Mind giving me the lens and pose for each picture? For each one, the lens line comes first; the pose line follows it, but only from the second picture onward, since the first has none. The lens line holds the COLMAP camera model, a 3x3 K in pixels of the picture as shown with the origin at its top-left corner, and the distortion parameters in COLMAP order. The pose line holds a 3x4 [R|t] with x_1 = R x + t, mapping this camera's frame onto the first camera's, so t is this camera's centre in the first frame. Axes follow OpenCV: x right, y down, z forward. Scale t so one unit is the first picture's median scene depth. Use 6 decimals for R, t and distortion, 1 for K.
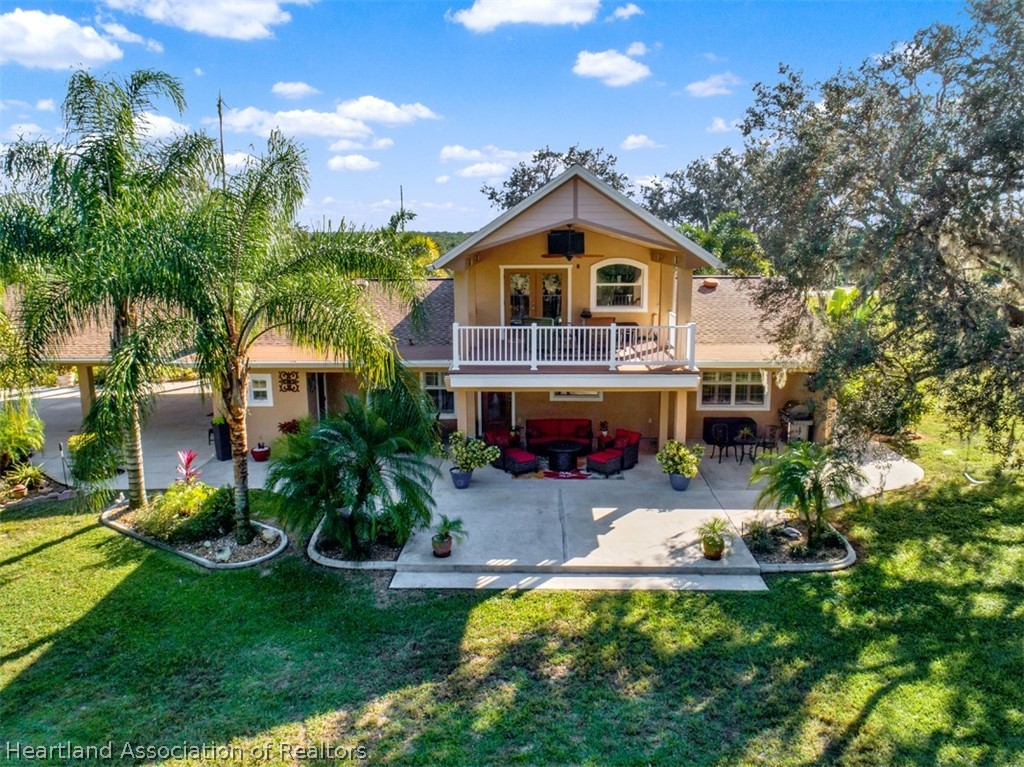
lens RADIAL K [[795.1, 0, 512.0], [0, 795.1, 383.5], [0, 0, 1]] dist [-0.006928, 0.001927]
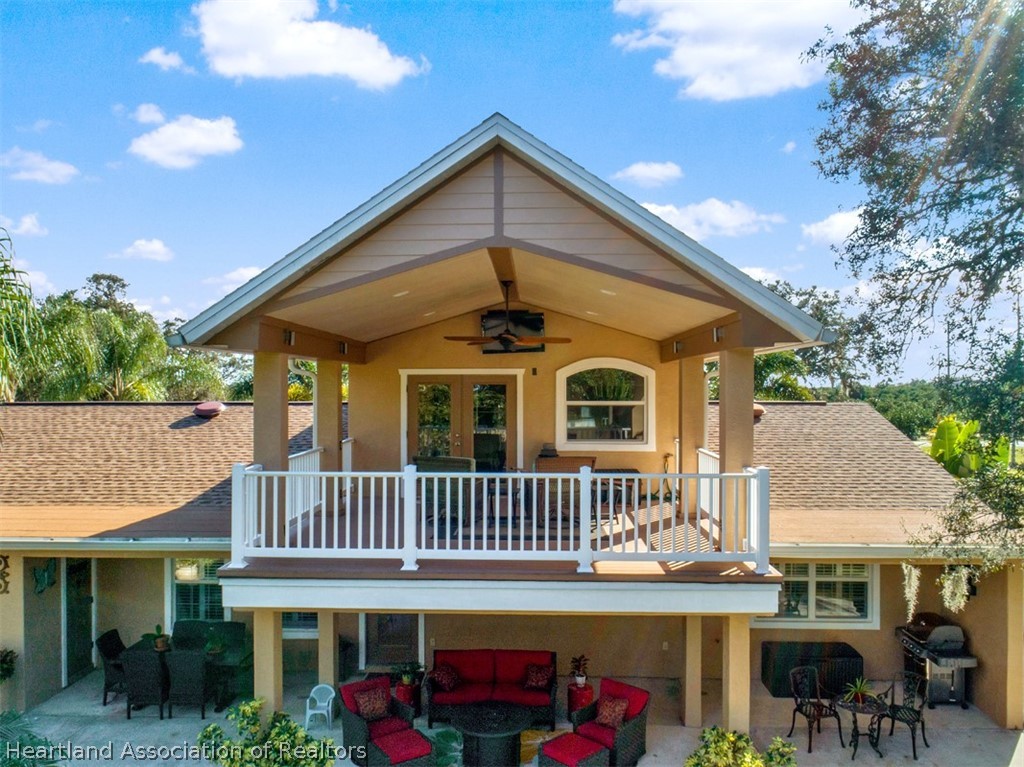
lens RADIAL K [[795.1, 0, 512.0], [0, 795.1, 383.5], [0, 0, 1]] dist [-0.006928, 0.001927]
pose [[0.999959, 0.007909, -0.004422, 0.086511], [-0.008607, 0.981589, -0.190812, -0.034888], [0.002832, 0.190842, 0.981617, 0.539933]]
